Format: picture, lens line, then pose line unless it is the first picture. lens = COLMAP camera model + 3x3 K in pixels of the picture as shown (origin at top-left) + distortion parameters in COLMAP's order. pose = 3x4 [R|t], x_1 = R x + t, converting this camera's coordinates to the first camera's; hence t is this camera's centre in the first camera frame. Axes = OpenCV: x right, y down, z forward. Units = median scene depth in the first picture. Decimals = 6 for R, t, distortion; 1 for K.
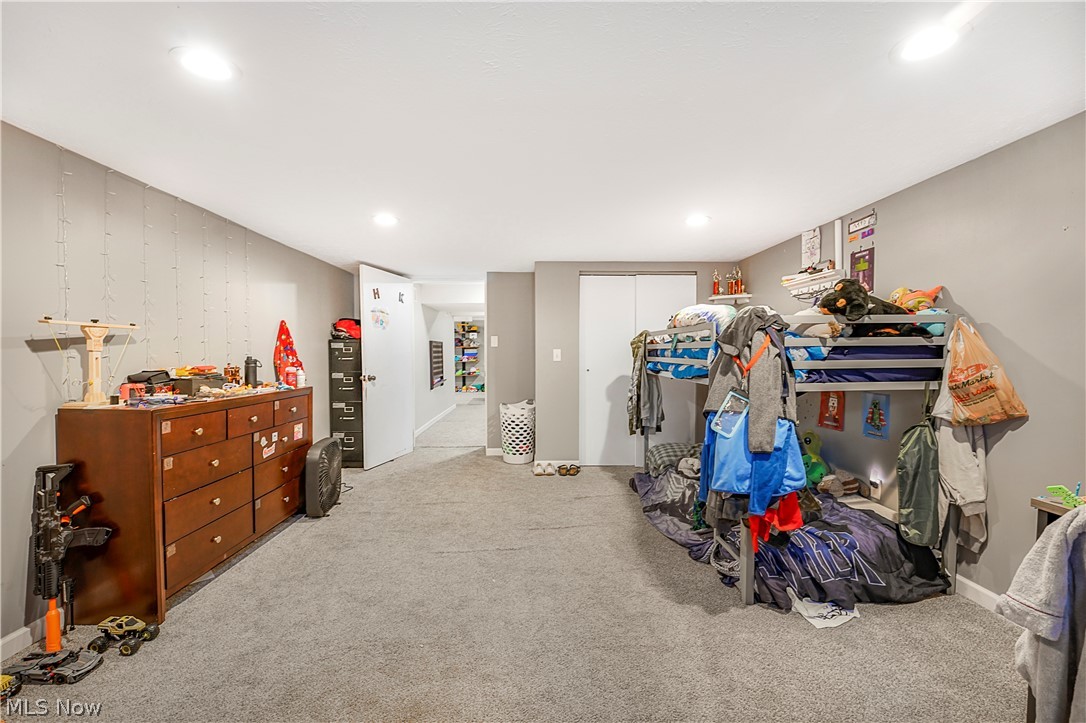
lens RADIAL K [[450.9, 0, 542.3], [0, 450.9, 358.0], [0, 0, 1]] dist [-0.013263, 0.002008]
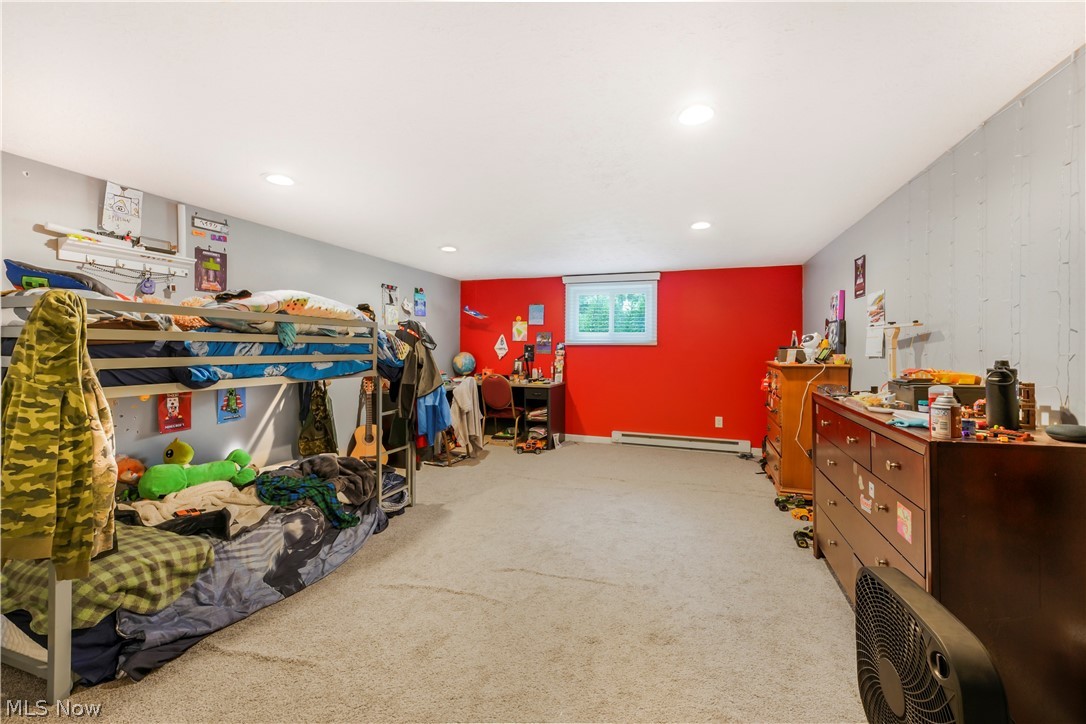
lens RADIAL K [[450.9, 0, 544.9], [0, 450.9, 352.1], [0, 0, 1]] dist [-0.013263, 0.002008]
pose [[-0.937704, -0.006861, 0.347369, -0.385493], [0.002797, 0.999623, 0.027296, -0.026292], [-0.347425, 0.026567, -0.937331, 1.677754]]
